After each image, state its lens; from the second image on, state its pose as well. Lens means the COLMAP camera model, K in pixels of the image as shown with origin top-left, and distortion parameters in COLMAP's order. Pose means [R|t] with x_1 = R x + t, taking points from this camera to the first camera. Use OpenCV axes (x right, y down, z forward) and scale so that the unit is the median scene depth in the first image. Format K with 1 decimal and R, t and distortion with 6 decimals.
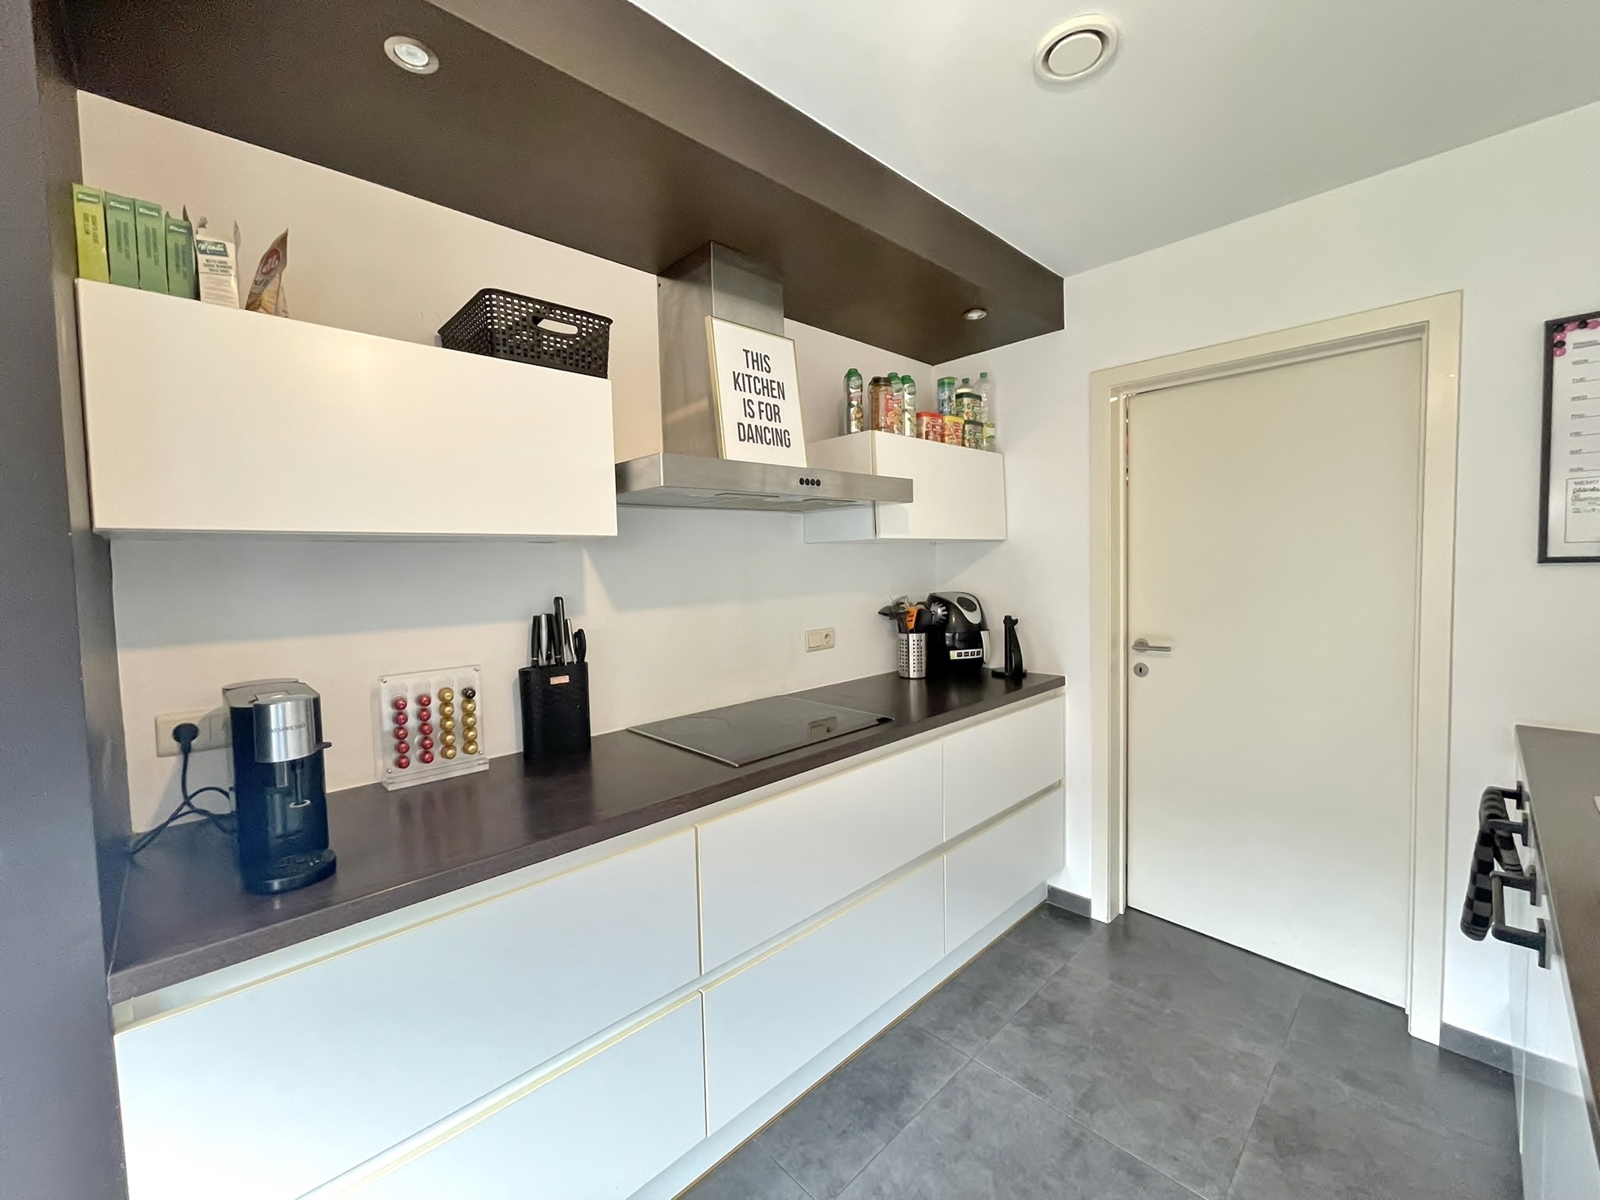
lens RADIAL K [[646.2, 0, 791.5], [0, 646.2, 593.1], [0, 0, 1]] dist [-0.001770, 0.000187]
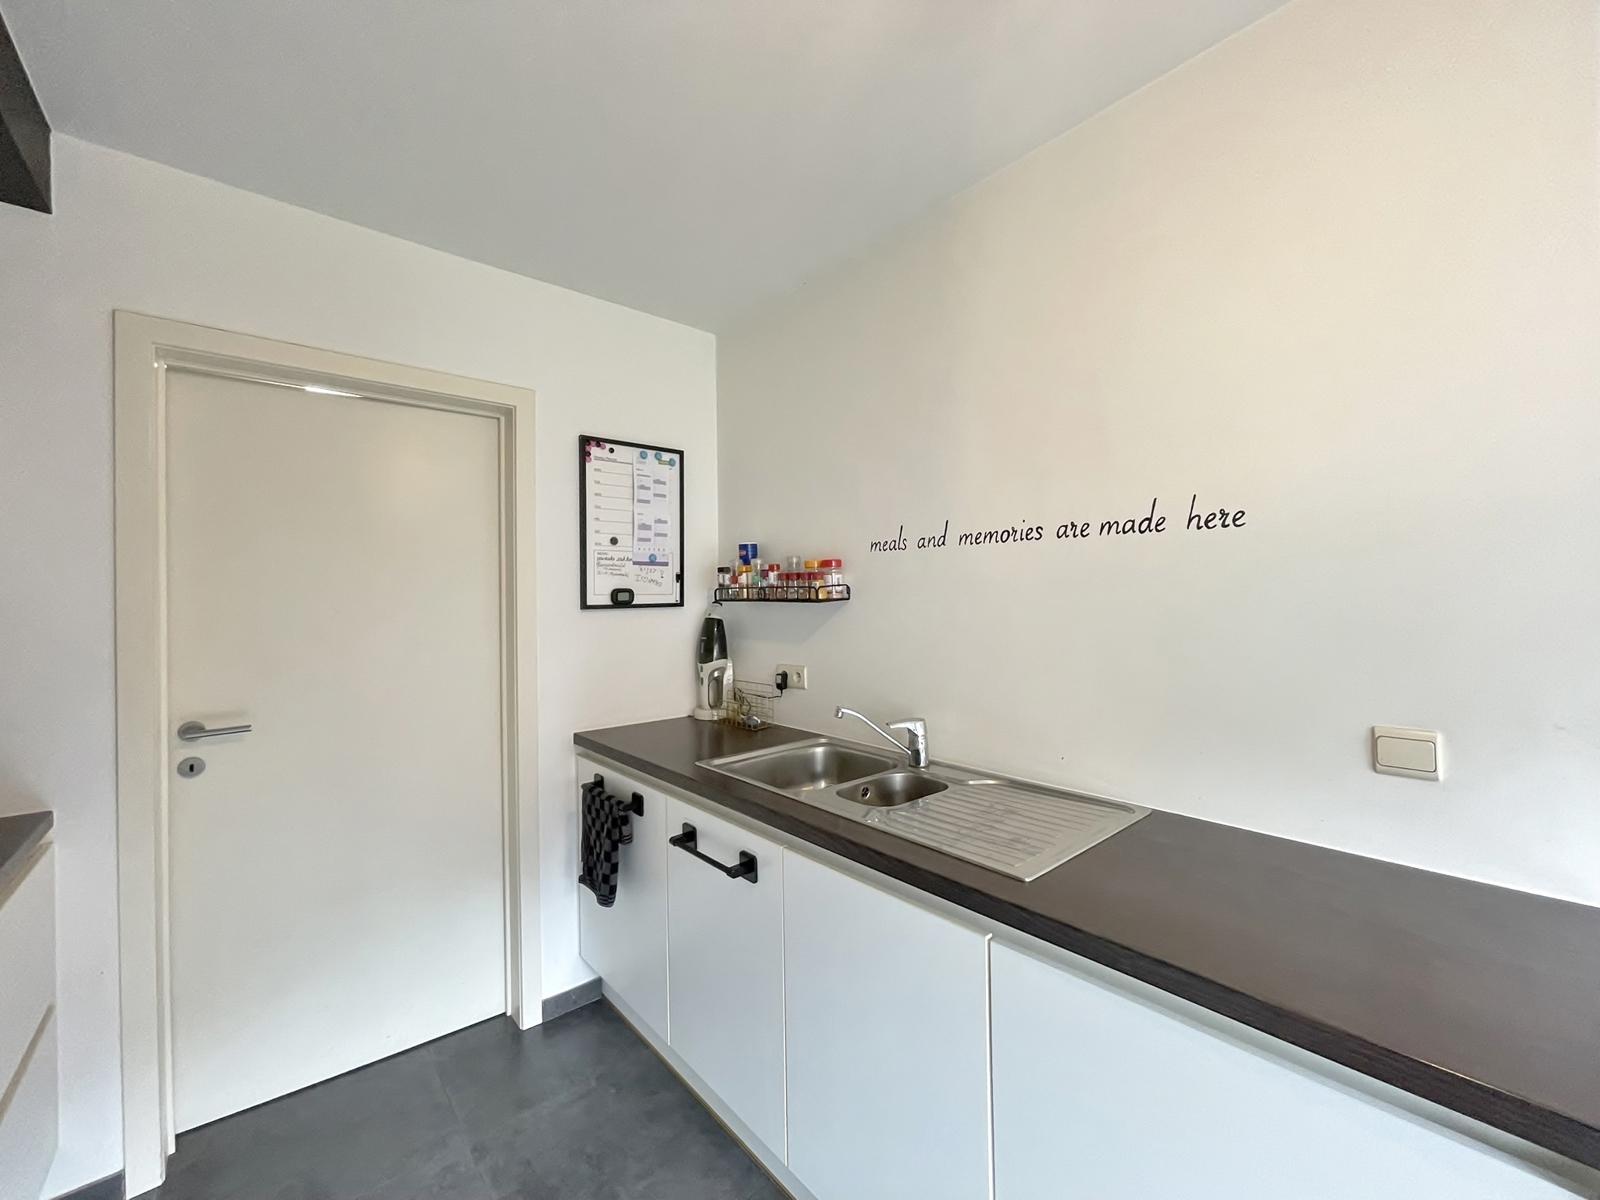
lens RADIAL K [[650.4, 0, 795.9], [0, 650.4, 595.7], [0, 0, 1]] dist [-0.001342, -0.000145]
pose [[0.053770, 0.028568, 0.998145, -0.133492], [0.058192, 0.997802, -0.031693, -0.004333], [-0.996856, 0.059788, 0.051990, 0.347610]]
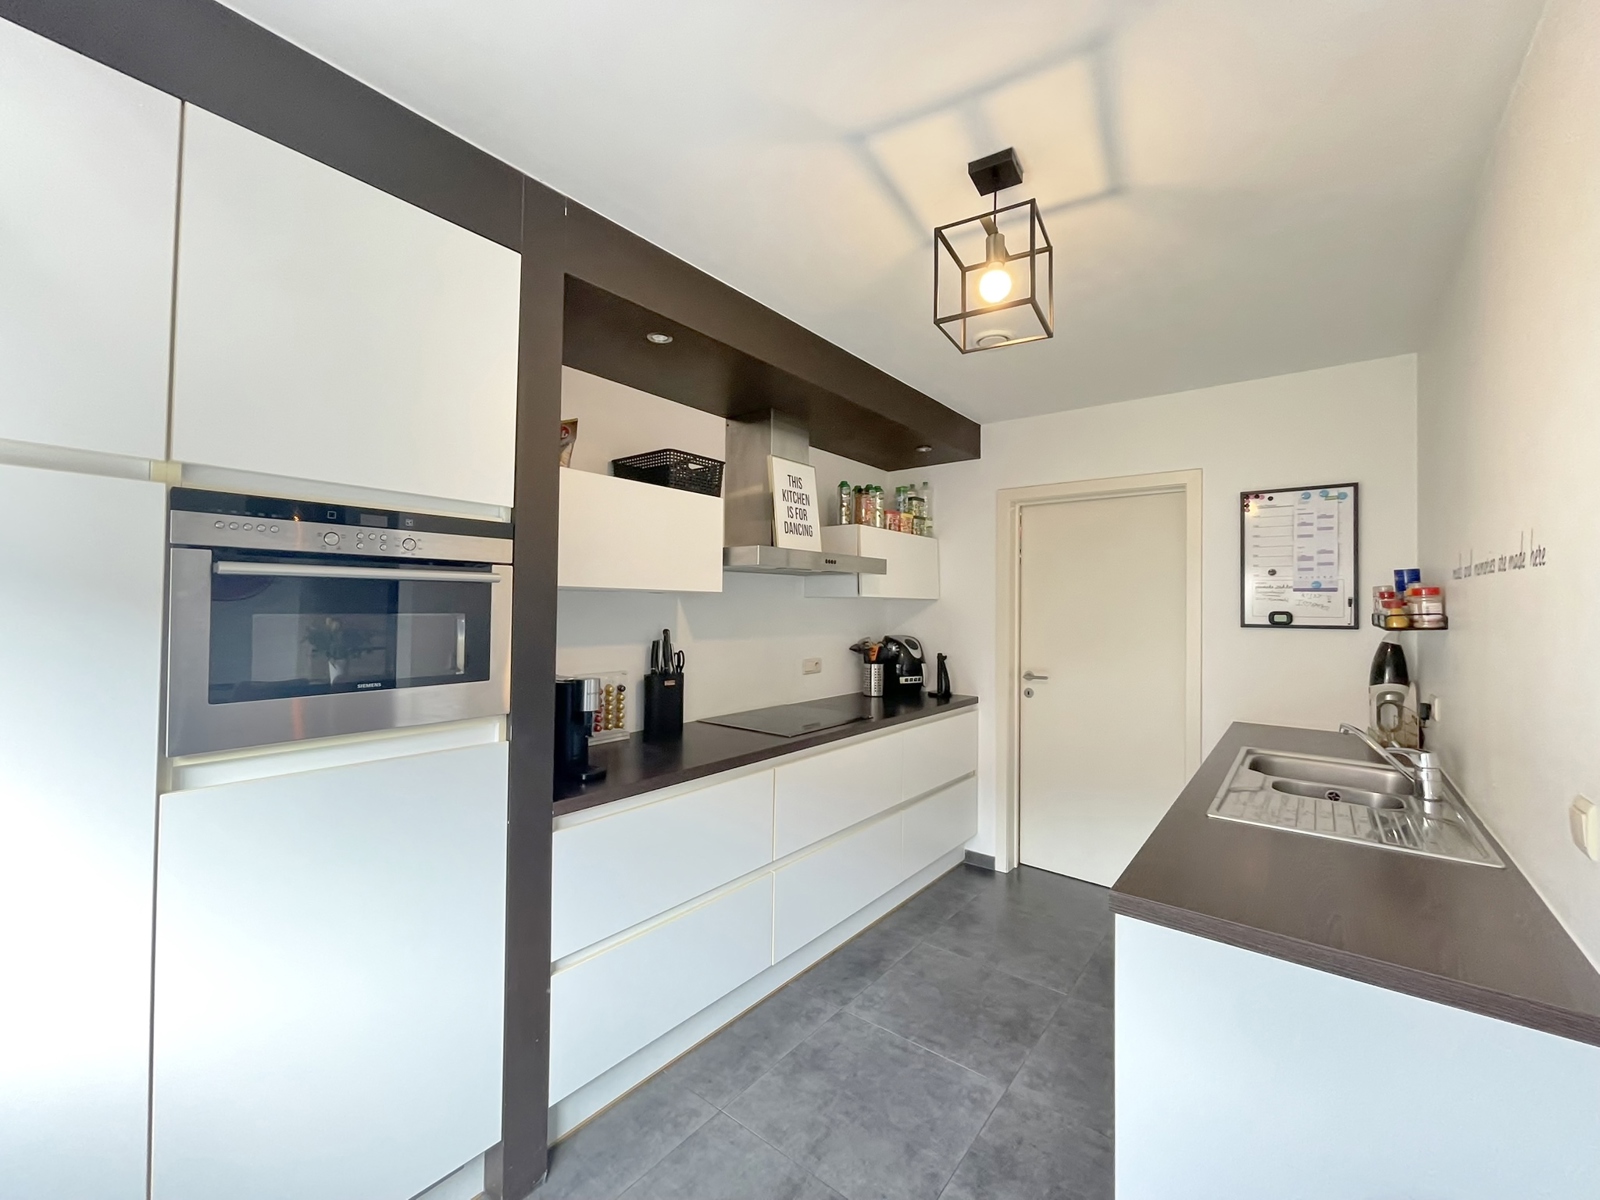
lens RADIAL K [[638.3, 0, 790.5], [0, 638.3, 590.8], [0, 0, 1]] dist [0.000637, 0.000001]
pose [[0.991088, 0.039217, 0.127307, -0.201645], [-0.029860, 0.996767, -0.074594, 0.015124], [-0.129821, 0.070128, 0.989054, -0.408136]]
